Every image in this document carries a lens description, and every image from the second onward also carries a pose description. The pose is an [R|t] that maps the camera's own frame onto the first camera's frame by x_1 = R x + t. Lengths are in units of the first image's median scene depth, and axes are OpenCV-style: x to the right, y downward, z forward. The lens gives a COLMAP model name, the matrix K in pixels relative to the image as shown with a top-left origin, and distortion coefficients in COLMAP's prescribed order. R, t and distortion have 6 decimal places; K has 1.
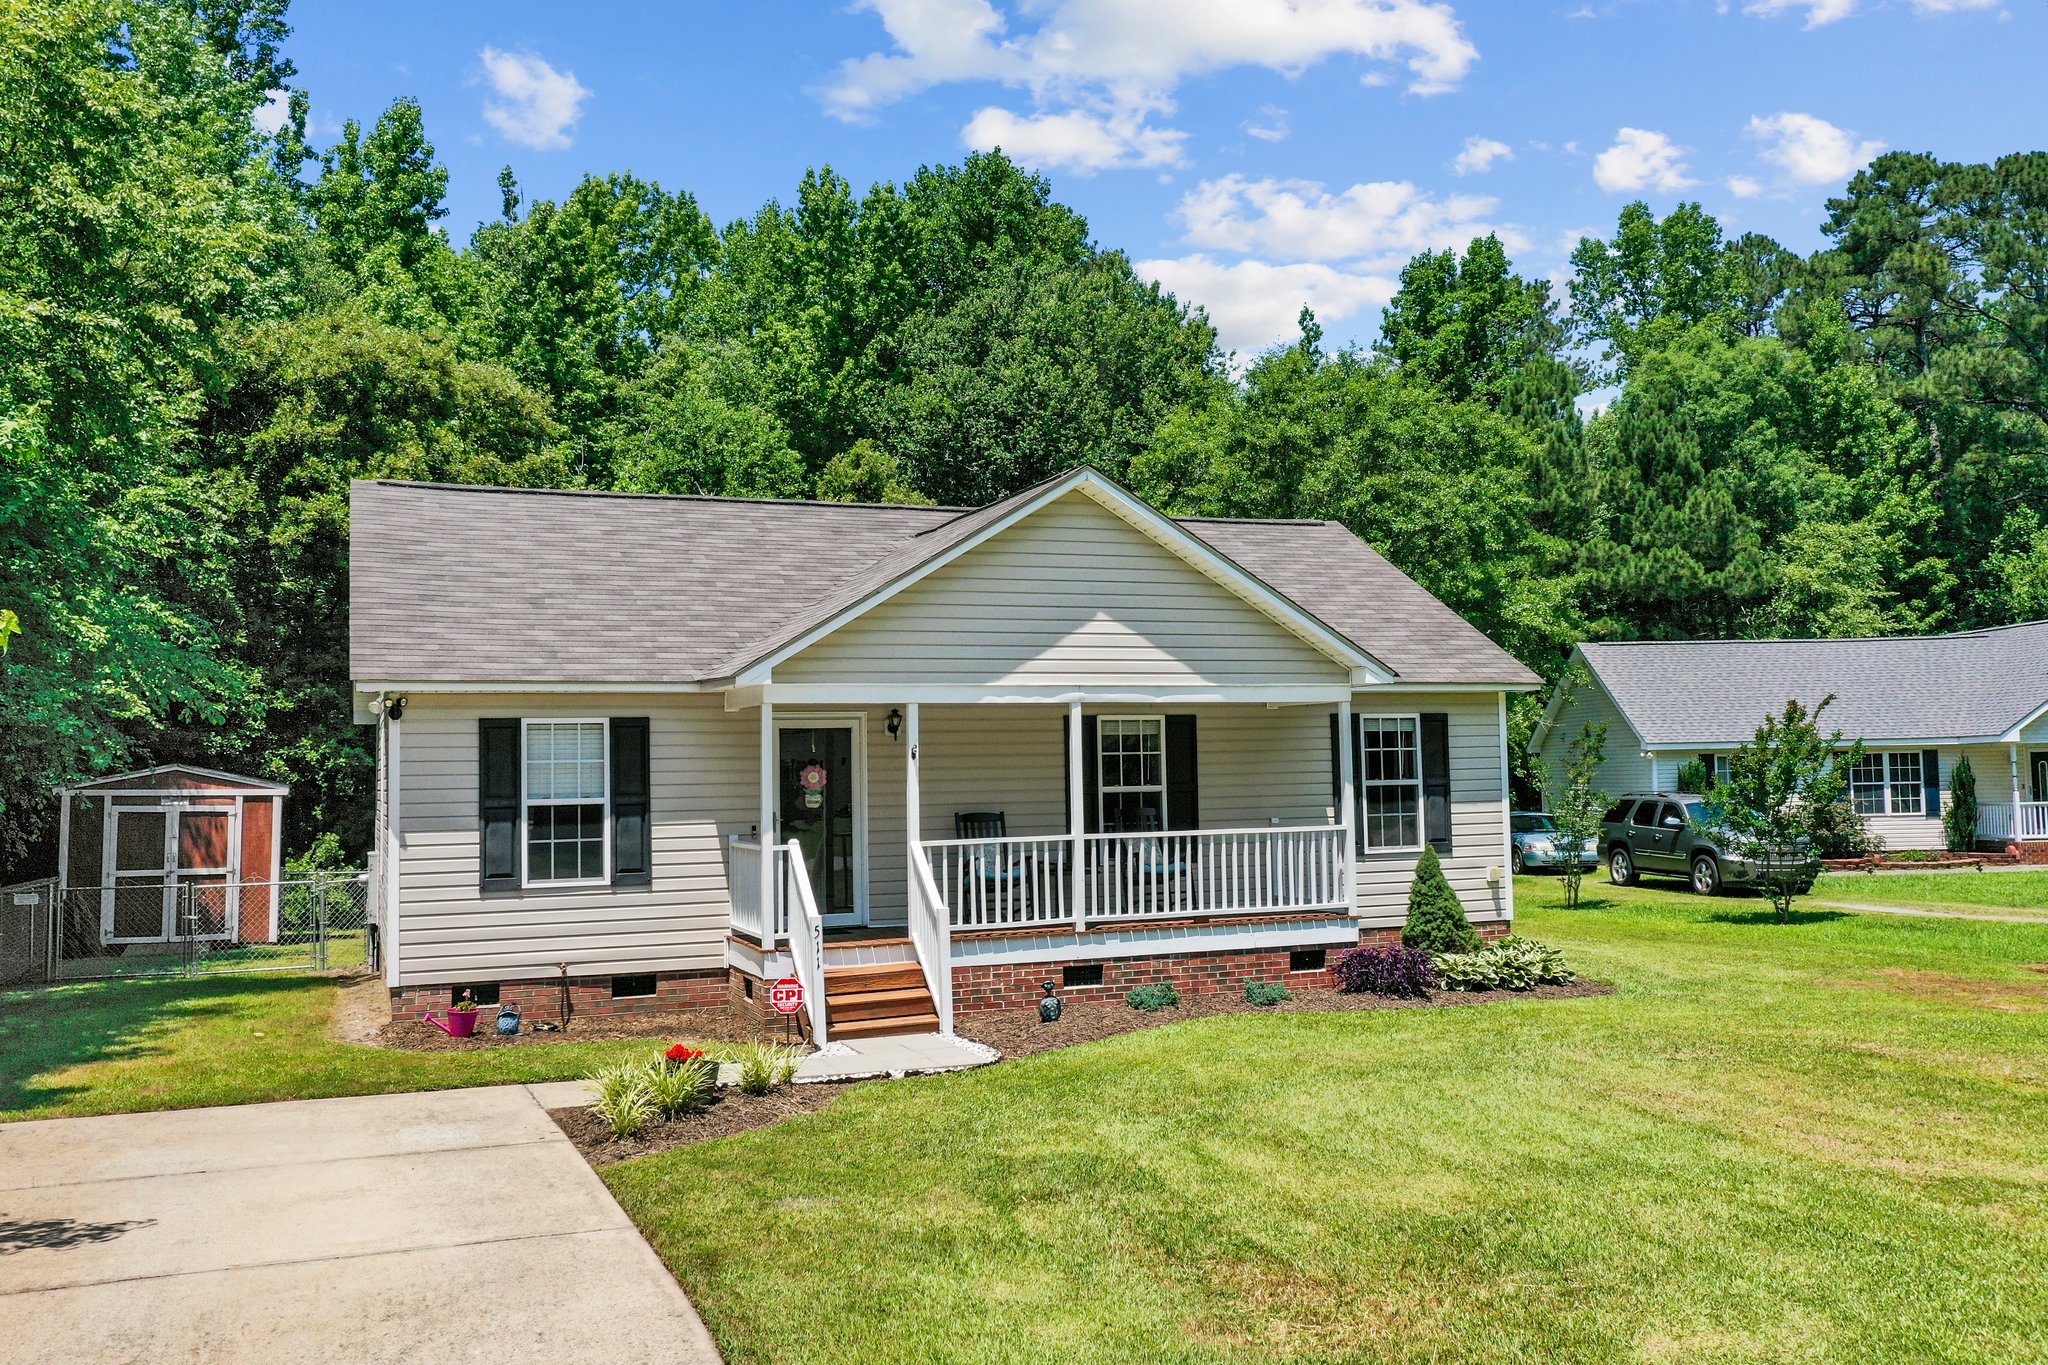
lens RADIAL K [[1683.1, 0, 1030.8], [0, 1683.1, 690.7], [0, 0, 1]] dist [0.024257, 0.002584]
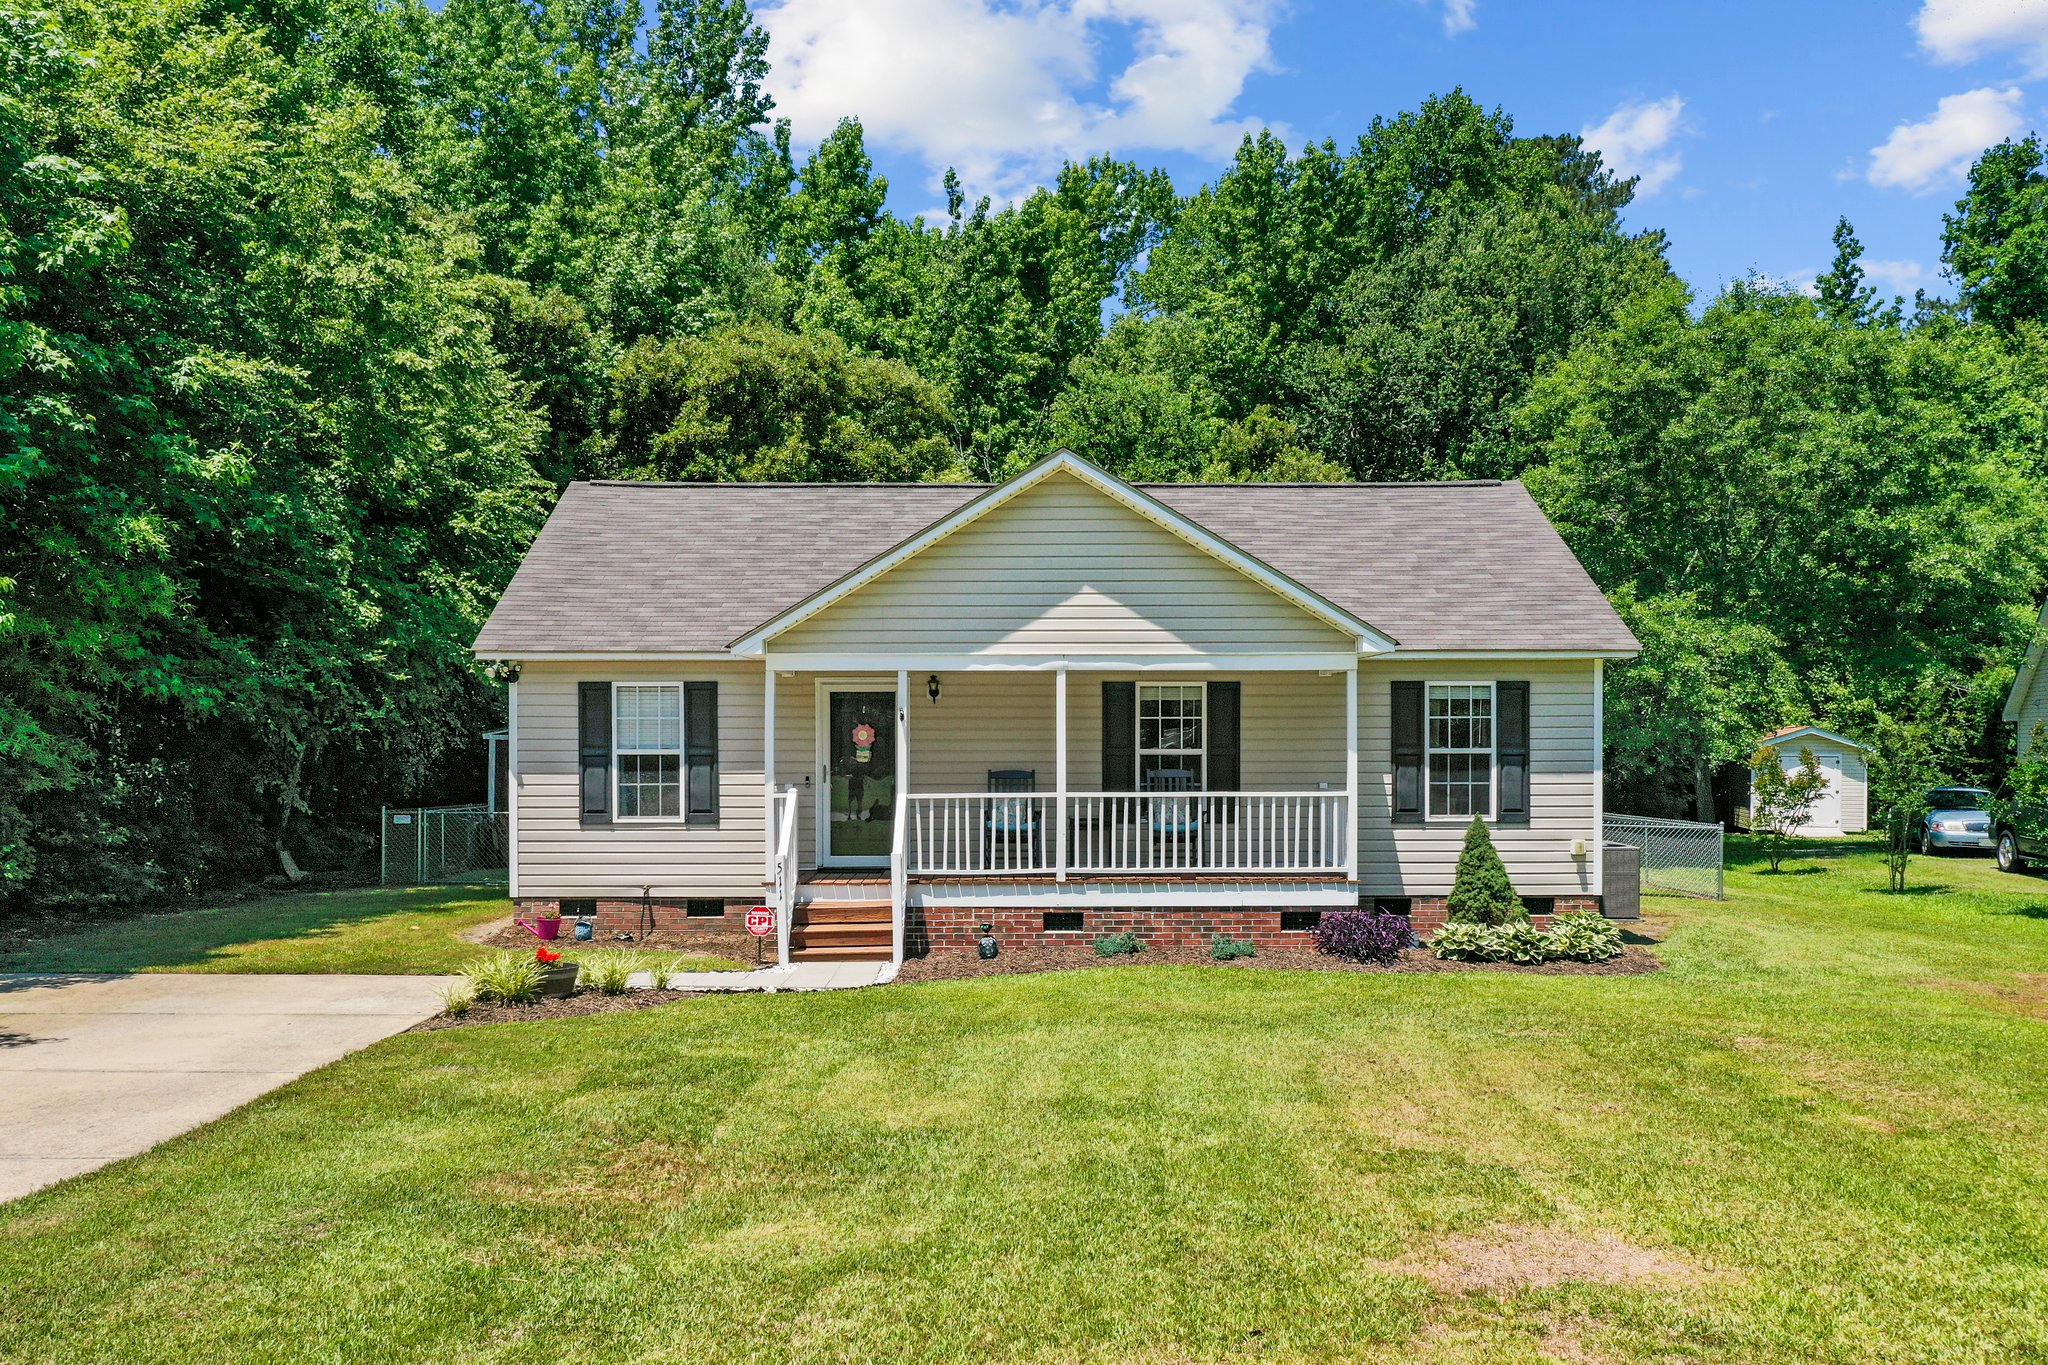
lens RADIAL K [[1649.5, 0, 1024.3], [0, 1649.5, 768.3], [0, 0, 1]] dist [0.019797, -0.005996]
pose [[0.932910, 0.024854, -0.359250, 0.334647], [0.001216, 0.997392, 0.072159, -0.005698], [0.360107, -0.067755, 0.930447, 0.005104]]
